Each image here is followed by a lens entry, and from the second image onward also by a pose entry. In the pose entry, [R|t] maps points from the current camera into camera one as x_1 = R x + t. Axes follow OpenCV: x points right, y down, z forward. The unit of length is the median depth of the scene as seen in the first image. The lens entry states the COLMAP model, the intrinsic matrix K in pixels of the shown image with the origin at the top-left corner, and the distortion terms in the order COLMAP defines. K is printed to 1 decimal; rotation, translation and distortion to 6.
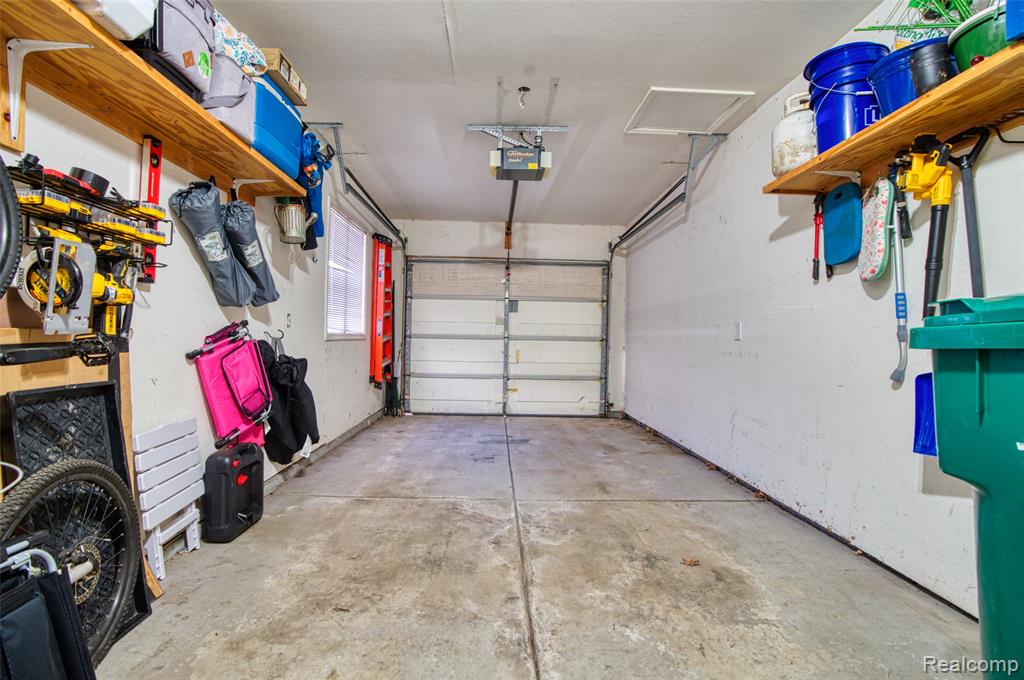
lens RADIAL K [[470.1, 0, 512.0], [0, 470.1, 340.0], [0, 0, 1]] dist [-0.000060, -0.000008]
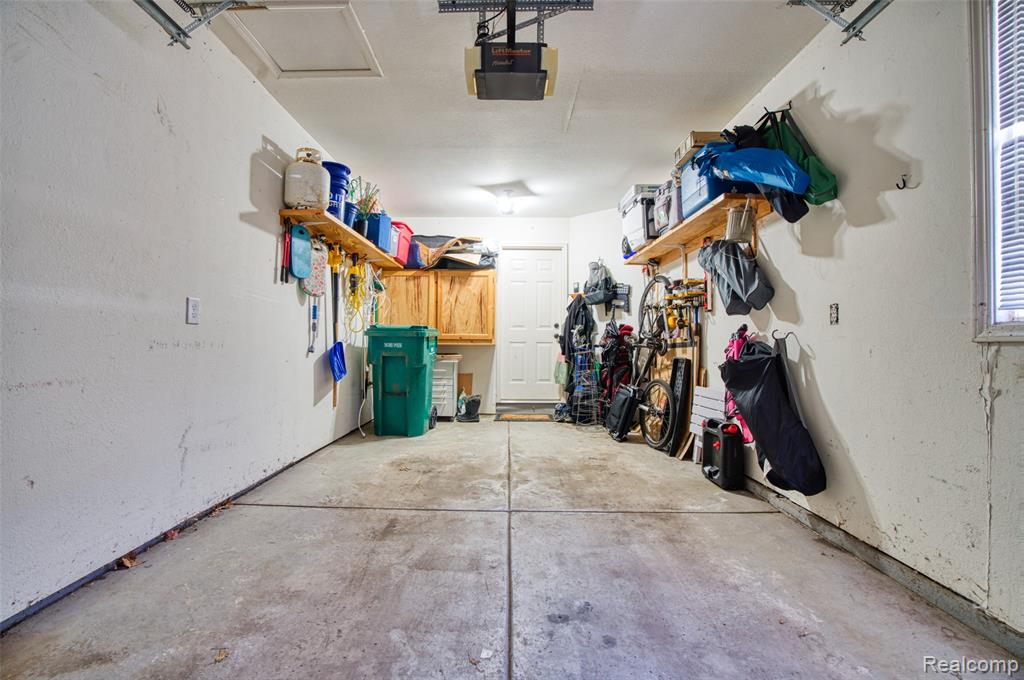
lens RADIAL K [[470.1, 0, 512.0], [0, 470.1, 340.0], [0, 0, 1]] dist [-0.000060, -0.000008]
pose [[-0.999130, -0.029250, 0.029741, -0.016474], [-0.029332, 0.999567, -0.002333, 0.013871], [-0.029660, -0.003203, -0.999555, 1.908282]]
